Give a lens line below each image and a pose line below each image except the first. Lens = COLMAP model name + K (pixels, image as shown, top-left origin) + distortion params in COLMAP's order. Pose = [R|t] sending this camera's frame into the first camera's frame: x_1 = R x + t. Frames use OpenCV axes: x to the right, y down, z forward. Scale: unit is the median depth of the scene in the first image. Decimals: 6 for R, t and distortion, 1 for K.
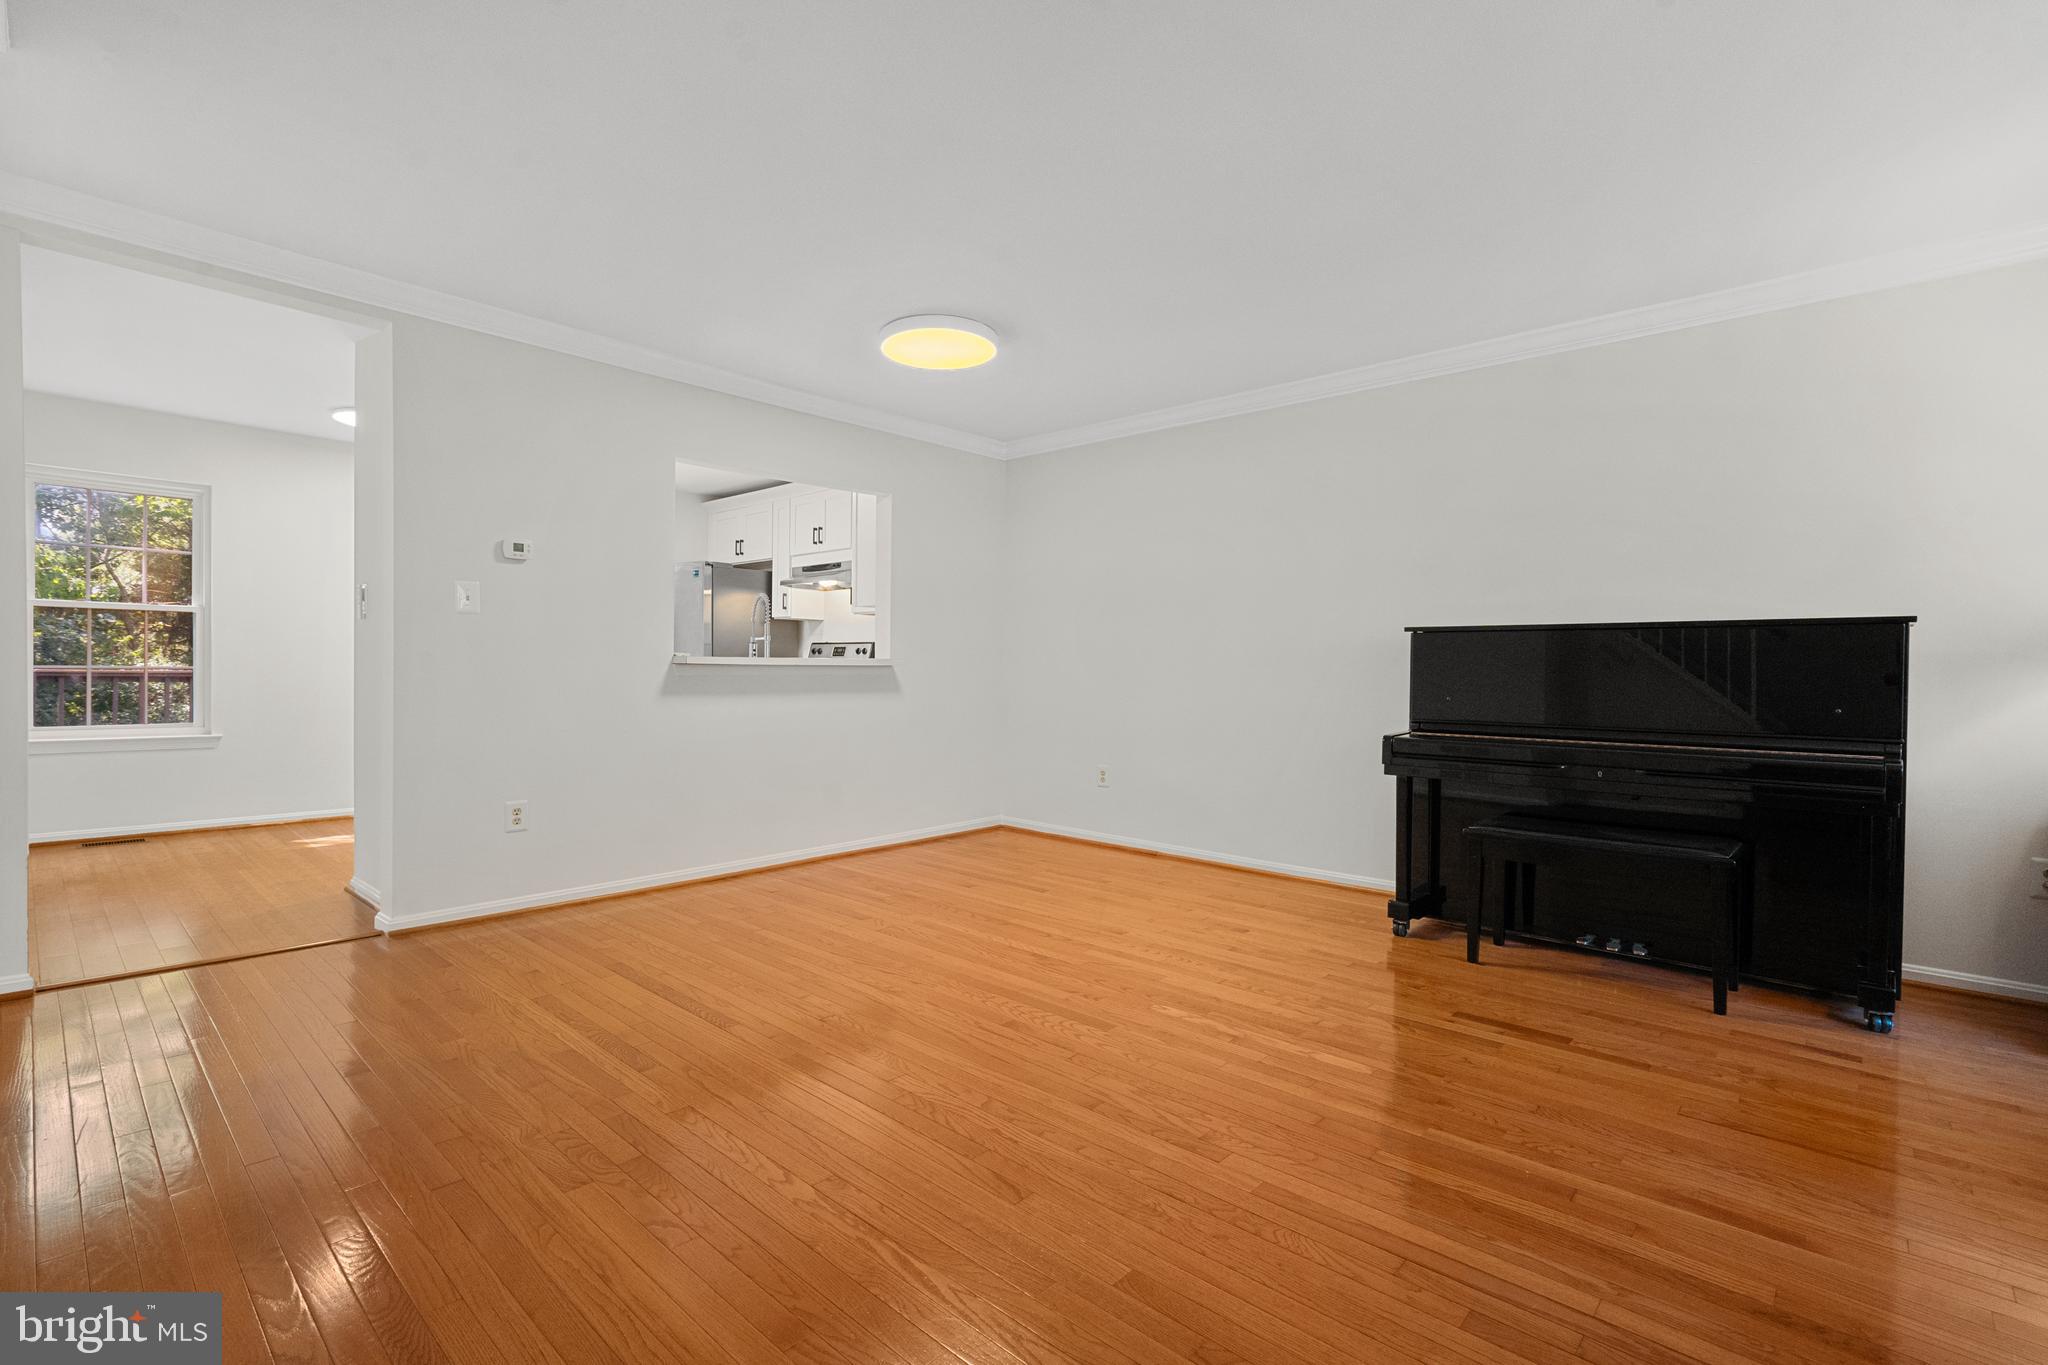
lens RADIAL K [[920.5, 0, 1024.0], [0, 920.5, 682.5], [0, 0, 1]] dist [-0.002334, 0.000297]
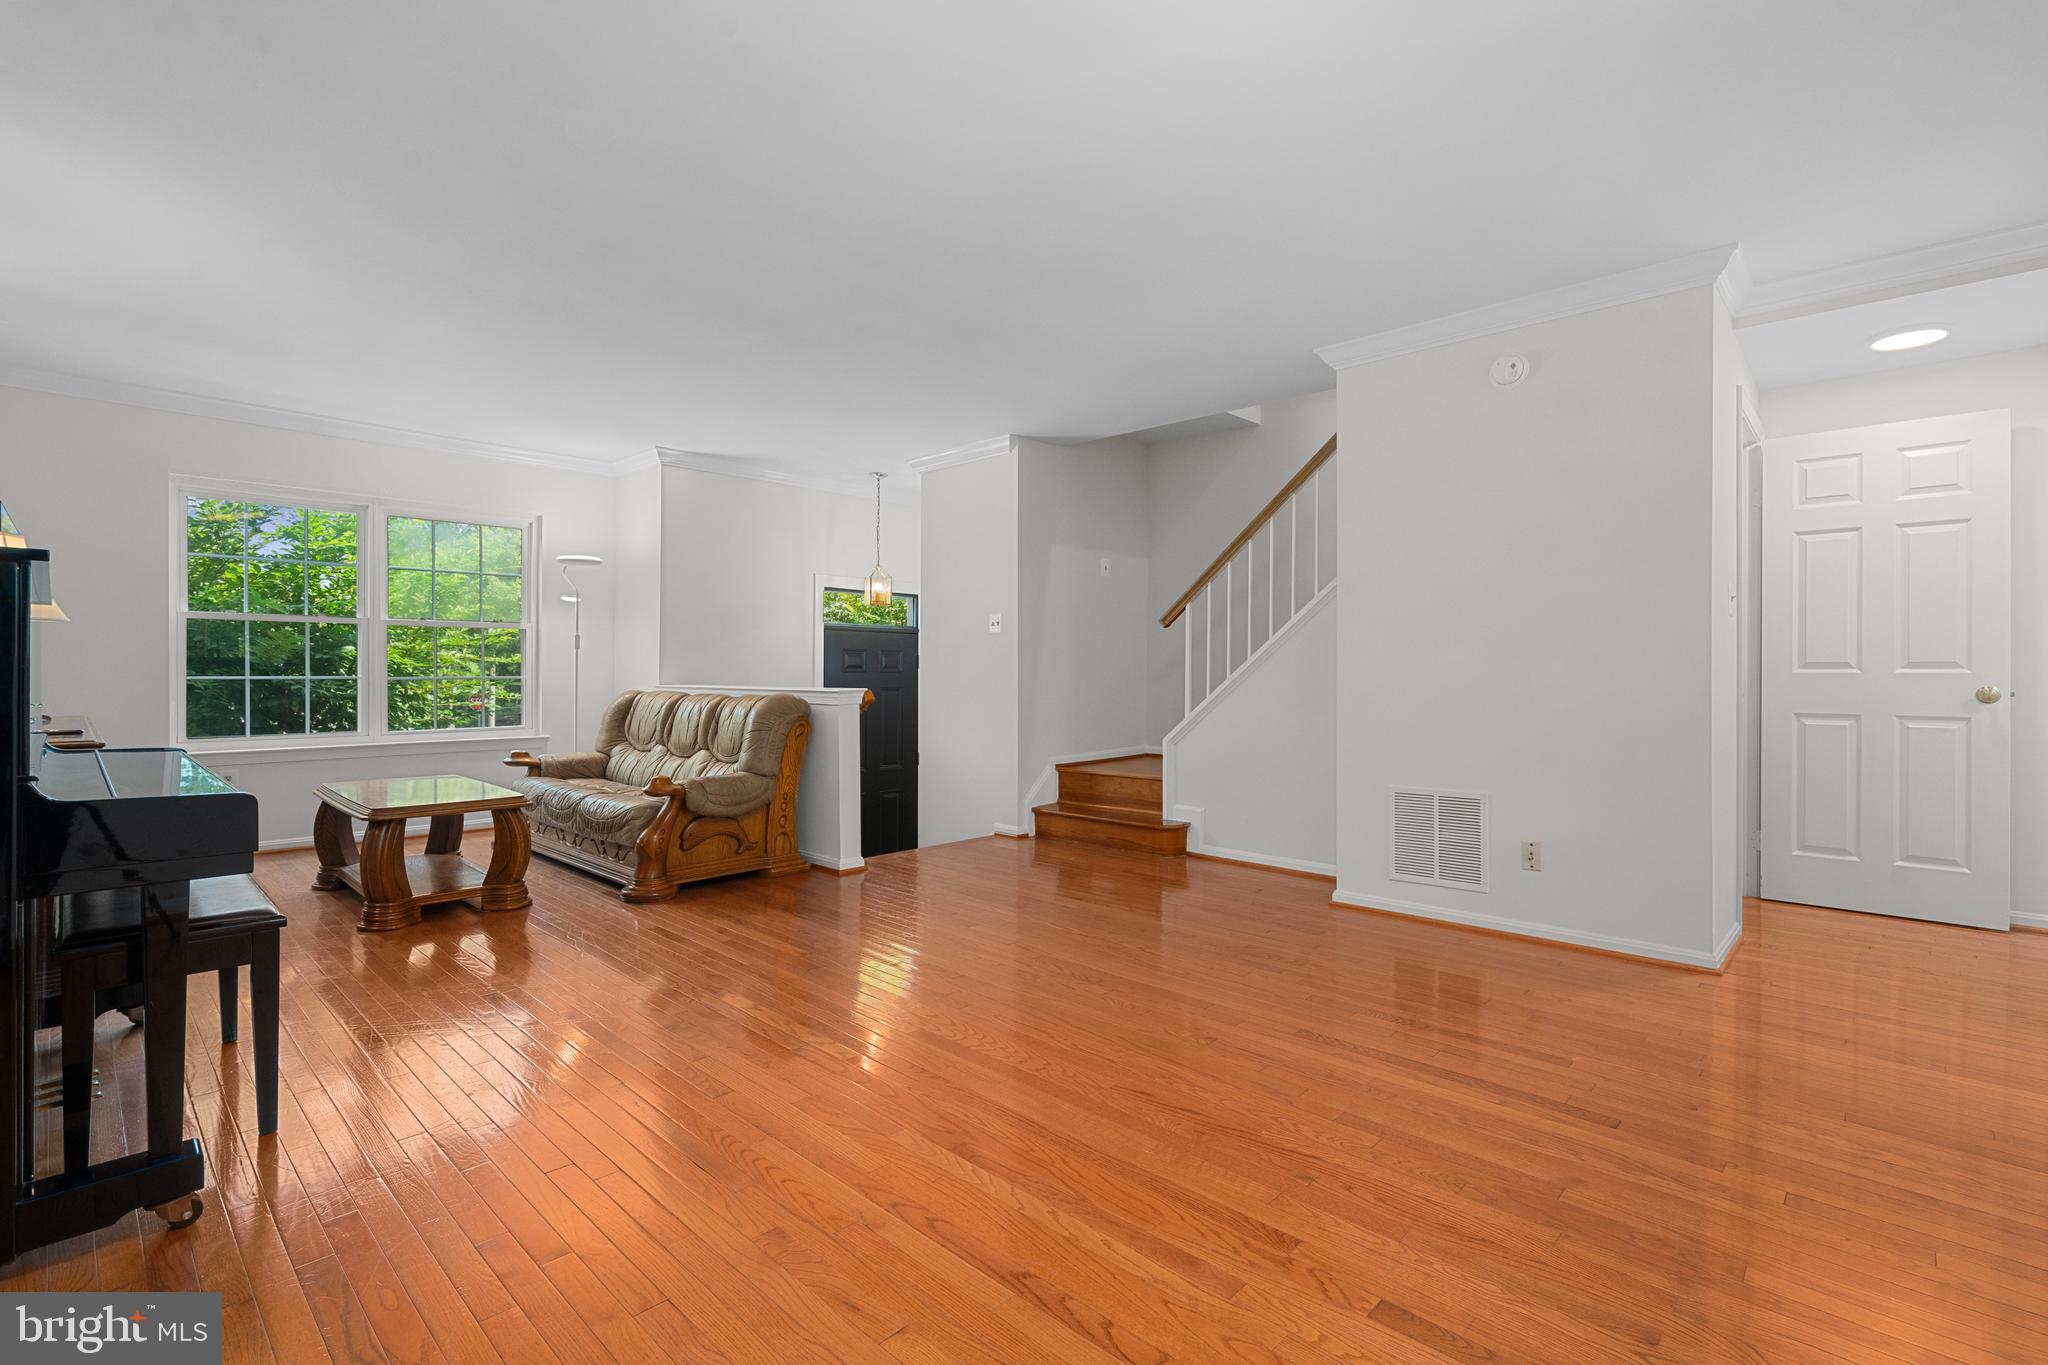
lens RADIAL K [[920.5, 0, 1024.0], [0, 920.5, 682.5], [0, 0, 1]] dist [-0.002334, 0.000297]
pose [[-0.999665, -0.014139, 0.021668, -0.030380], [-0.013633, 0.999635, 0.023335, -0.018647], [-0.021990, 0.023032, -0.999493, 1.602563]]
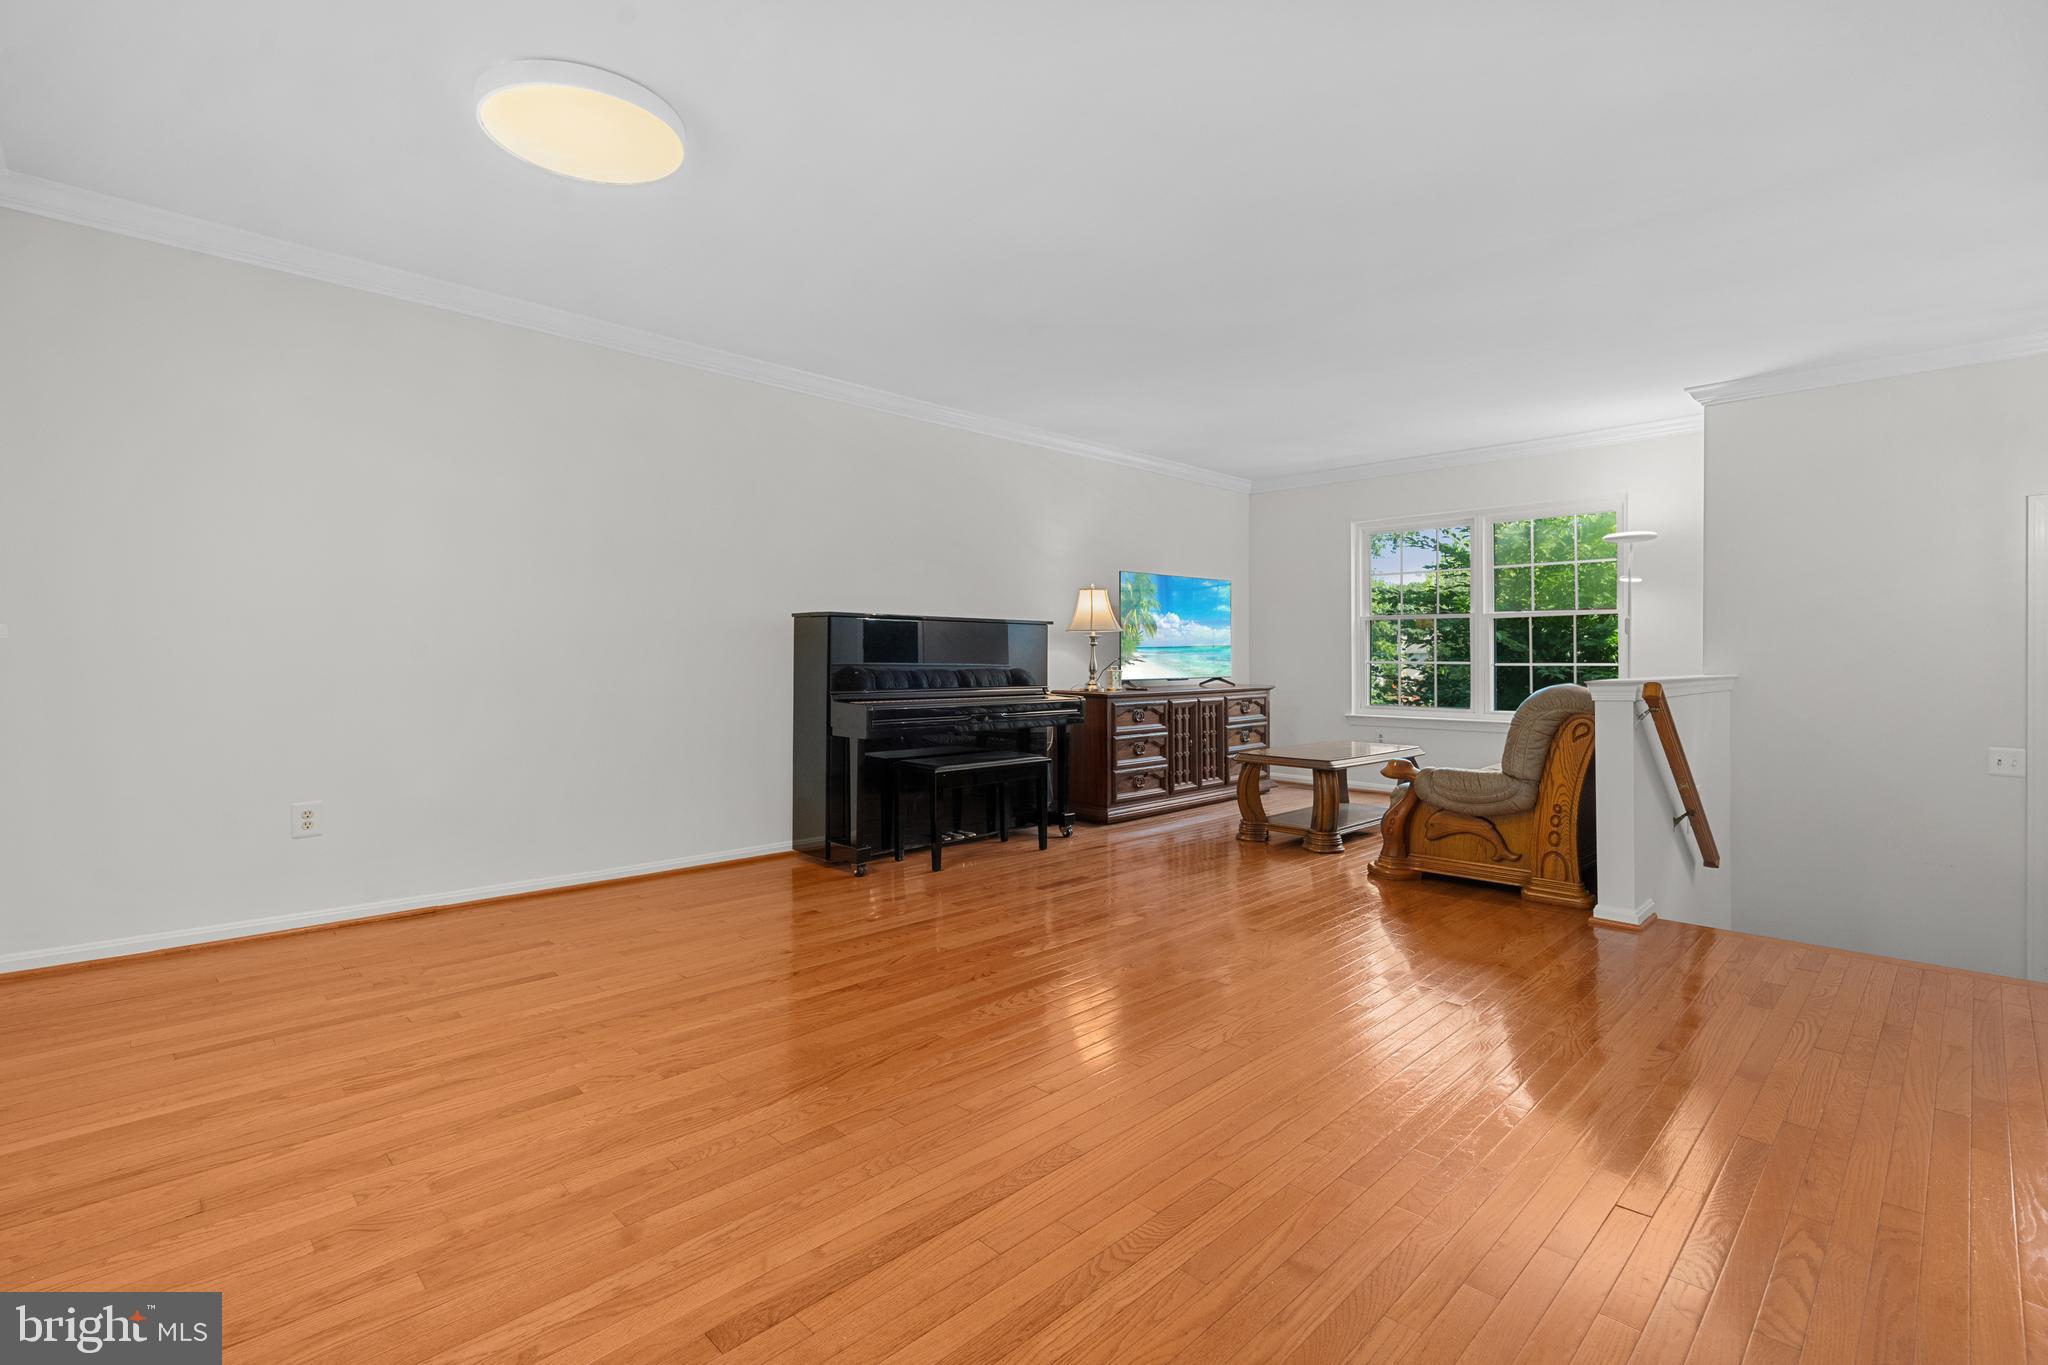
lens RADIAL K [[933.2, 0, 1029.8], [0, 933.2, 649.3], [0, 0, 1]] dist [-0.001596, -0.000031]
pose [[0.048928, -0.001223, 0.998802, -0.840419], [0.008849, 0.999961, 0.000791, -0.012841], [-0.998763, 0.008800, 0.048937, 0.801010]]
